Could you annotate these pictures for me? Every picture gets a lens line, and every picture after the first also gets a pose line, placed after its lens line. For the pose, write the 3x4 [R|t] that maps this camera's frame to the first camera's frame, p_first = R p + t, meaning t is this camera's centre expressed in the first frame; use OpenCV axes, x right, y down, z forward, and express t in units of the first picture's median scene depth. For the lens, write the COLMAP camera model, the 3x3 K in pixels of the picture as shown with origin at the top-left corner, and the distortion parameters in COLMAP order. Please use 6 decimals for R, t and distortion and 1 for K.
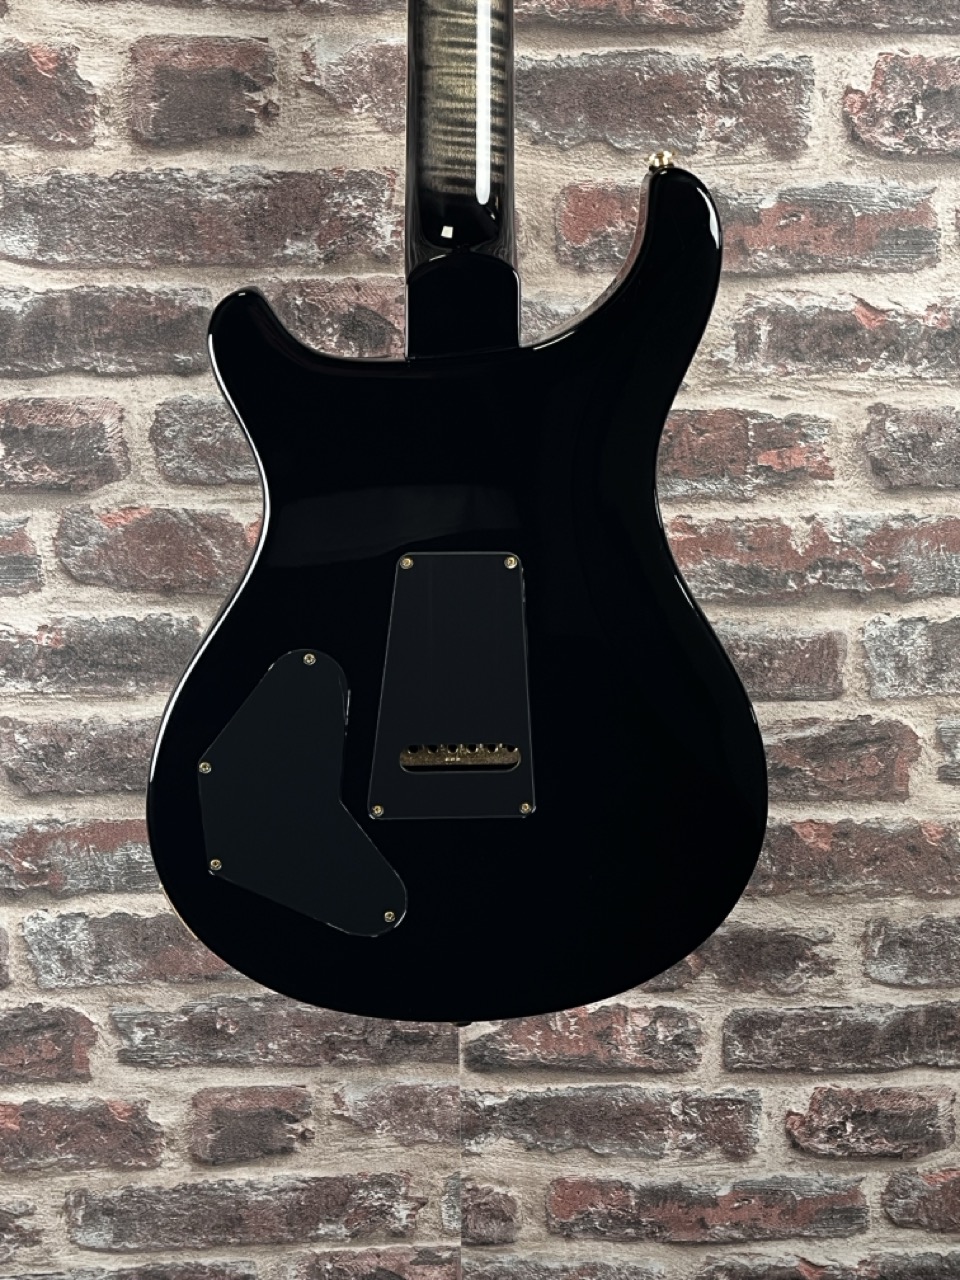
lens RADIAL K [[1579.4, 0, 488.8], [0, 1579.4, 641.2], [0, 0, 1]] dist [0.109302, -0.286129]
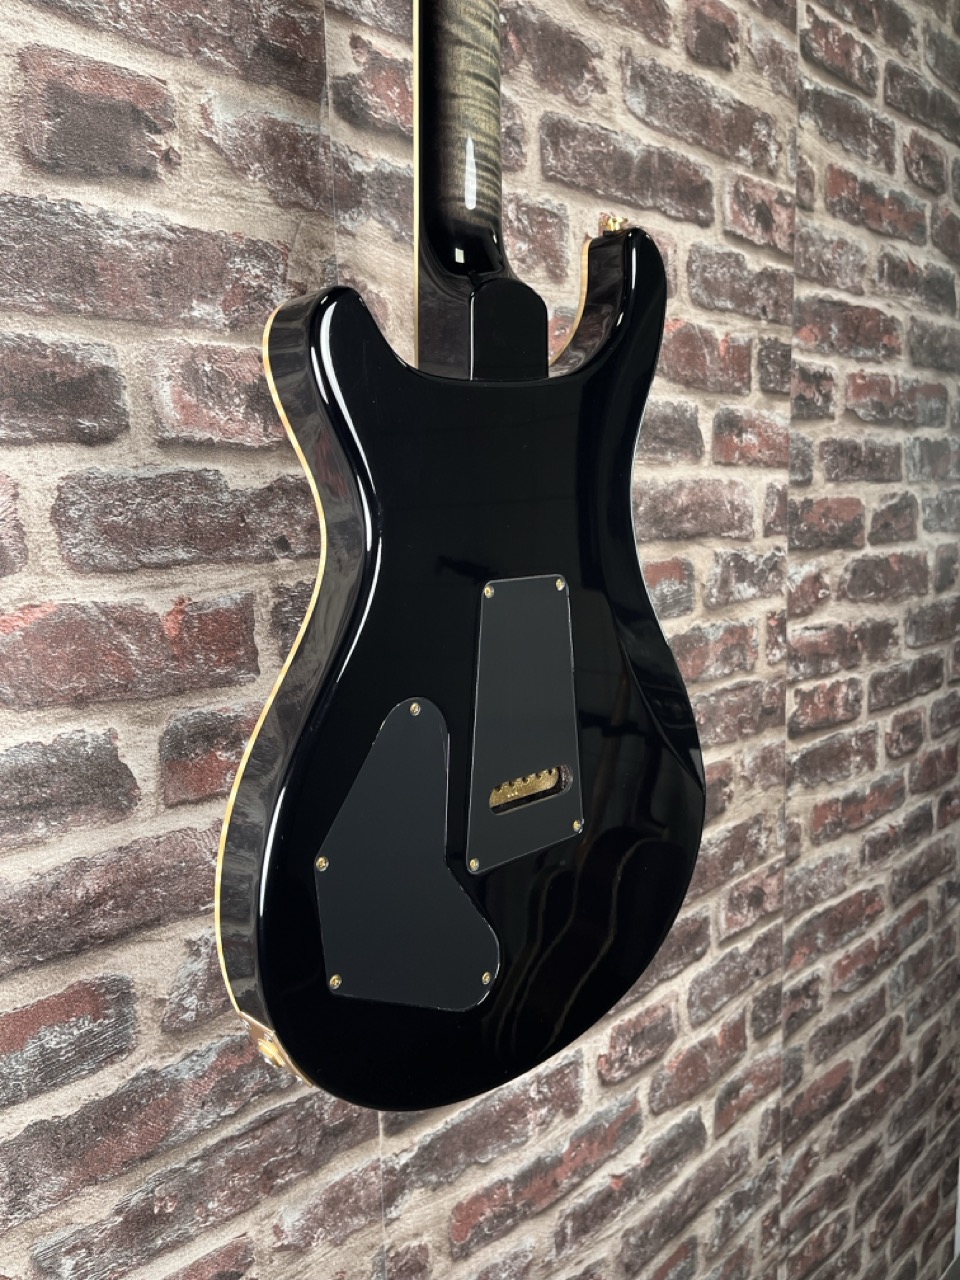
lens RADIAL K [[966.1, 0, 480.1], [0, 966.1, 642.2], [0, 0, 1]] dist [0.069731, -0.092687]
pose [[0.758607, -0.115770, 0.641181, -0.387936], [0.207401, 0.975806, -0.069195, 0.017747], [-0.617657, 0.185473, 0.764264, 0.493033]]
